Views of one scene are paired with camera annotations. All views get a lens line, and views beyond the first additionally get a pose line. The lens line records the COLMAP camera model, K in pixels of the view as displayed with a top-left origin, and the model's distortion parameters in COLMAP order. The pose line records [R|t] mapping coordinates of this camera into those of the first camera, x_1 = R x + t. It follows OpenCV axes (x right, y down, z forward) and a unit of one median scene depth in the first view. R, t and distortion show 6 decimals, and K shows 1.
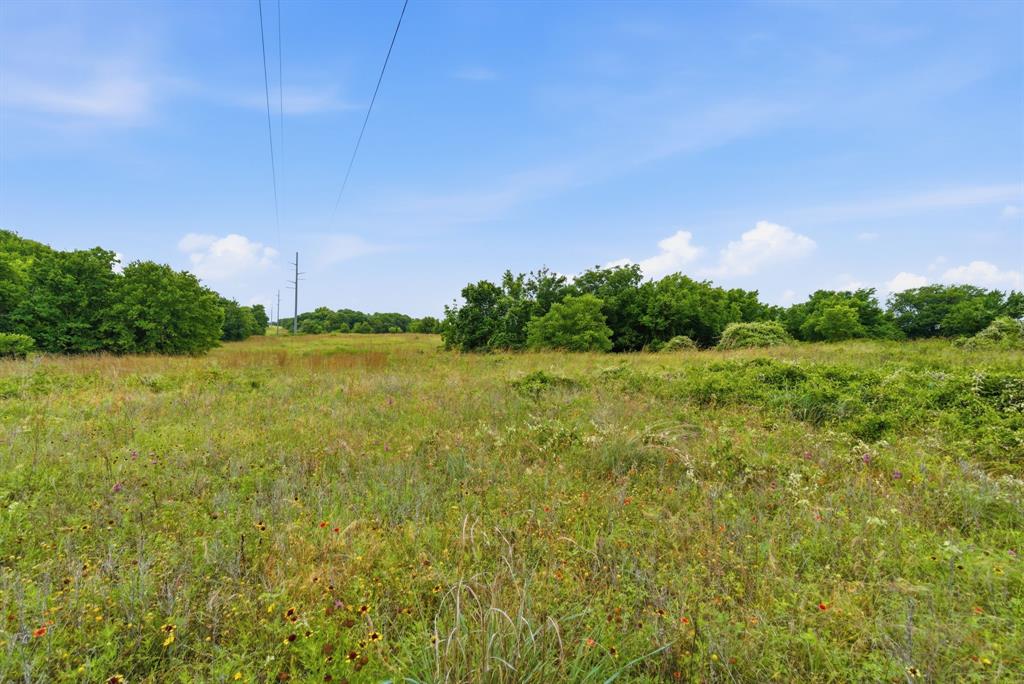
lens RADIAL K [[450.9, 0, 512.0], [0, 450.9, 342.0], [0, 0, 1]] dist [0.001558, -0.005915]
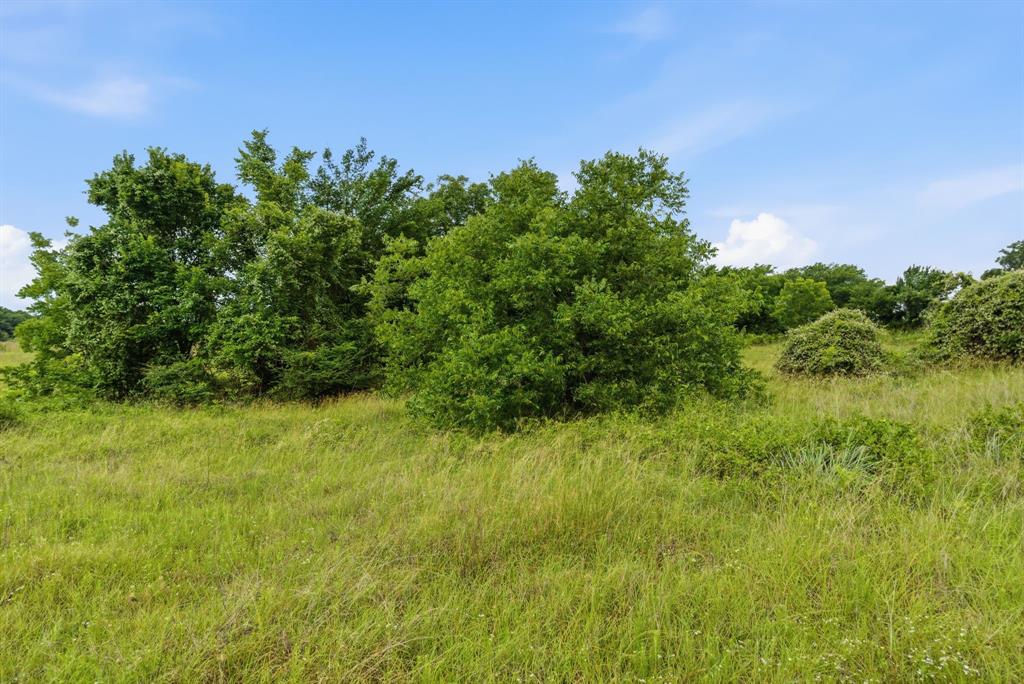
lens RADIAL K [[549.3, 0, 512.0], [0, 549.3, 342.0], [0, 0, 1]] dist [-0.000482, 0.000063]
pose [[0.889647, -0.019912, 0.456214, -0.147368], [0.021693, 0.999764, 0.001332, 0.002196], [-0.456132, 0.008711, 0.889869, 2.771867]]
